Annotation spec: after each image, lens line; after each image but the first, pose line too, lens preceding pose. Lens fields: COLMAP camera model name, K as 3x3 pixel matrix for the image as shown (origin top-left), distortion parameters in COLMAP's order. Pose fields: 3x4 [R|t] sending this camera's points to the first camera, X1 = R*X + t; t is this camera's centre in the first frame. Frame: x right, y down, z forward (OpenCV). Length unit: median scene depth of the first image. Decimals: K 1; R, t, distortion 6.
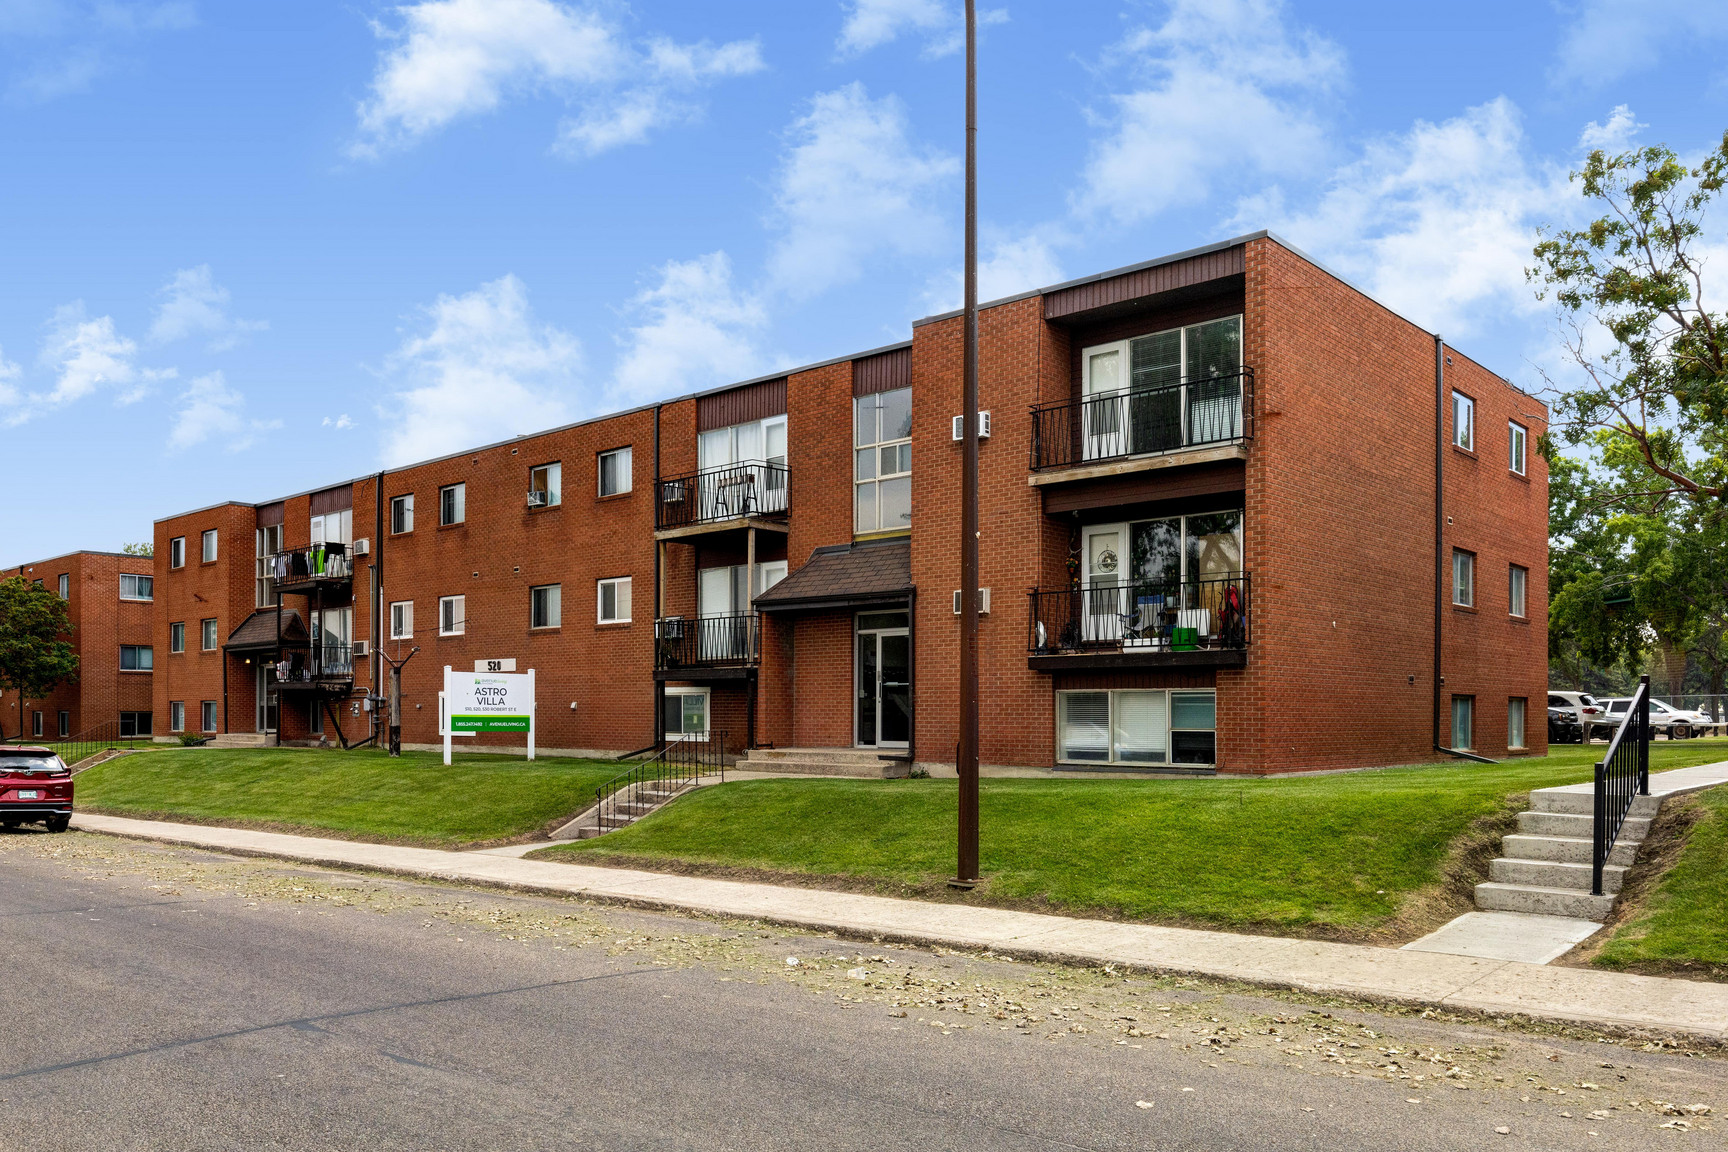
lens RADIAL K [[1121.3, 0, 866.6], [0, 1121.3, 538.9], [0, 0, 1]] dist [-0.005371, -0.001076]
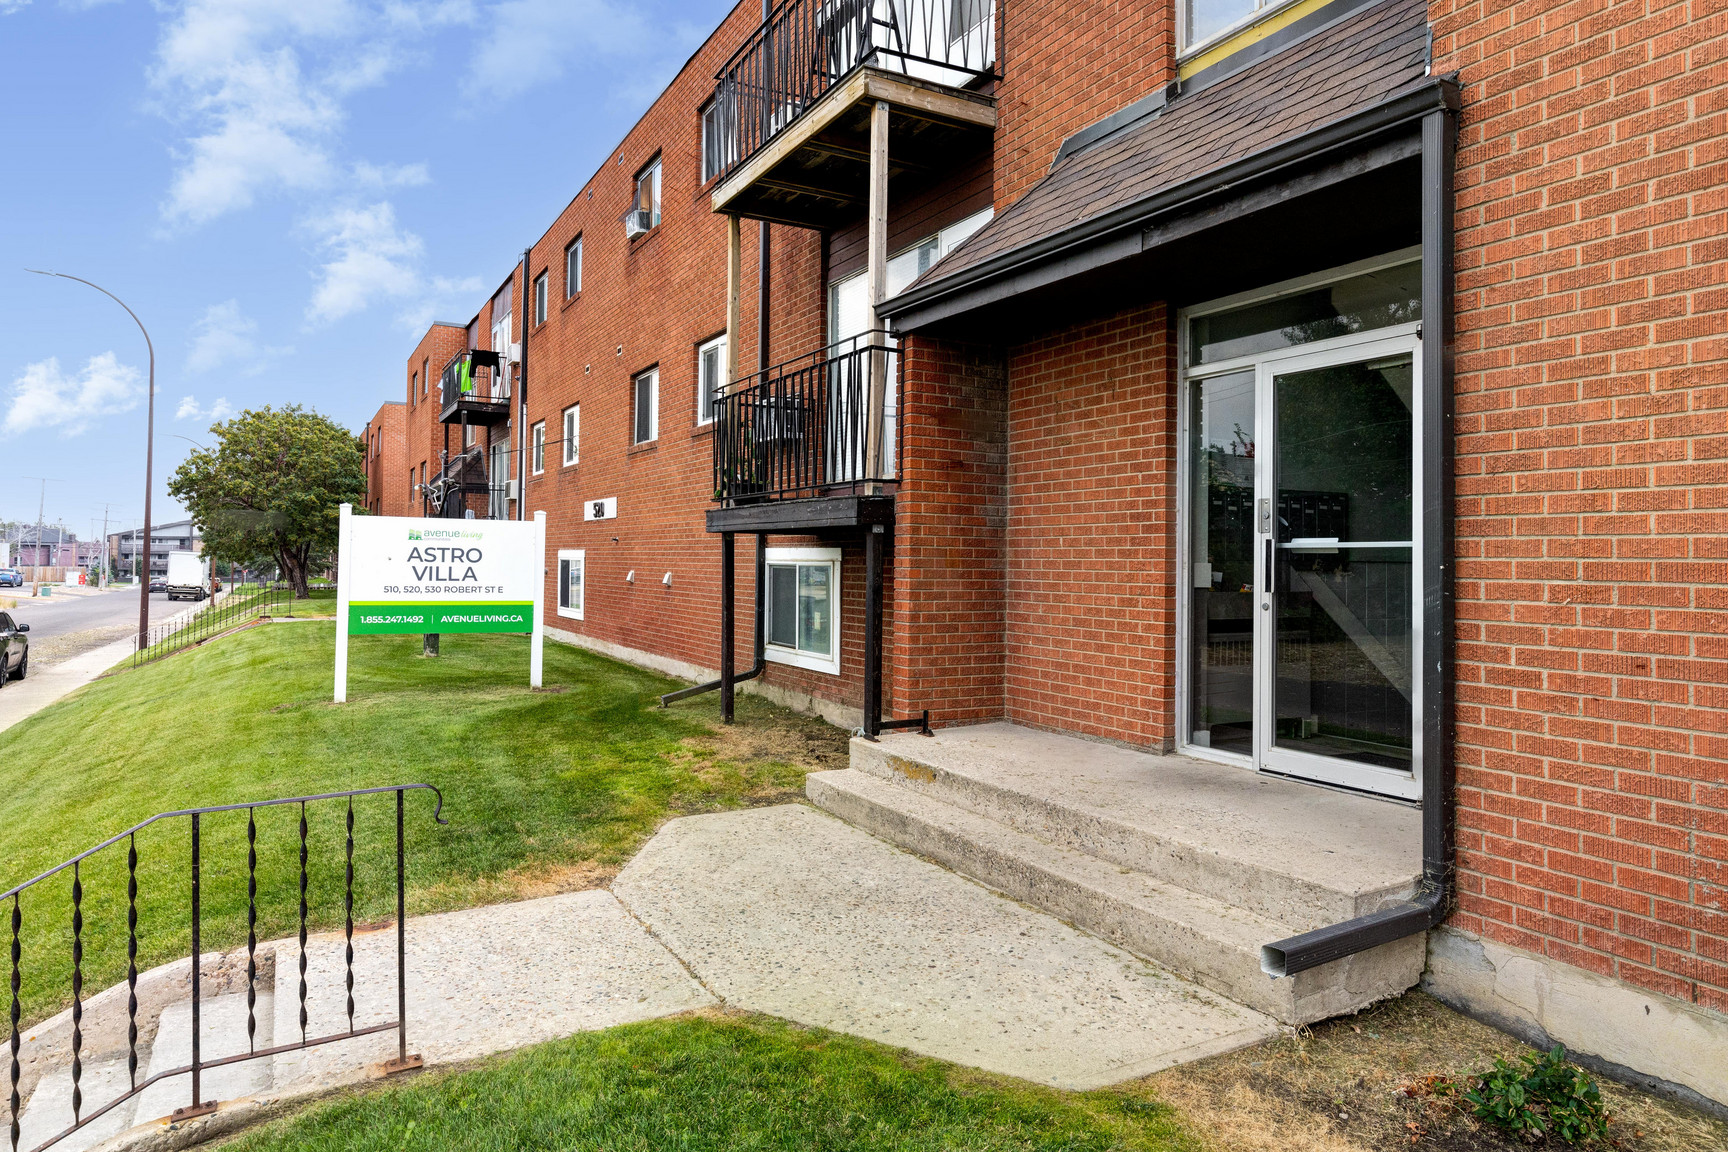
lens RADIAL K [[1121.3, 0, 866.6], [0, 1121.3, 538.9], [0, 0, 1]] dist [-0.005371, -0.001076]
pose [[0.948941, 0.000113, -0.315453, 0.004541], [0.041151, 0.991410, 0.124145, 0.081266], [0.312757, -0.130787, 0.940786, 0.641072]]
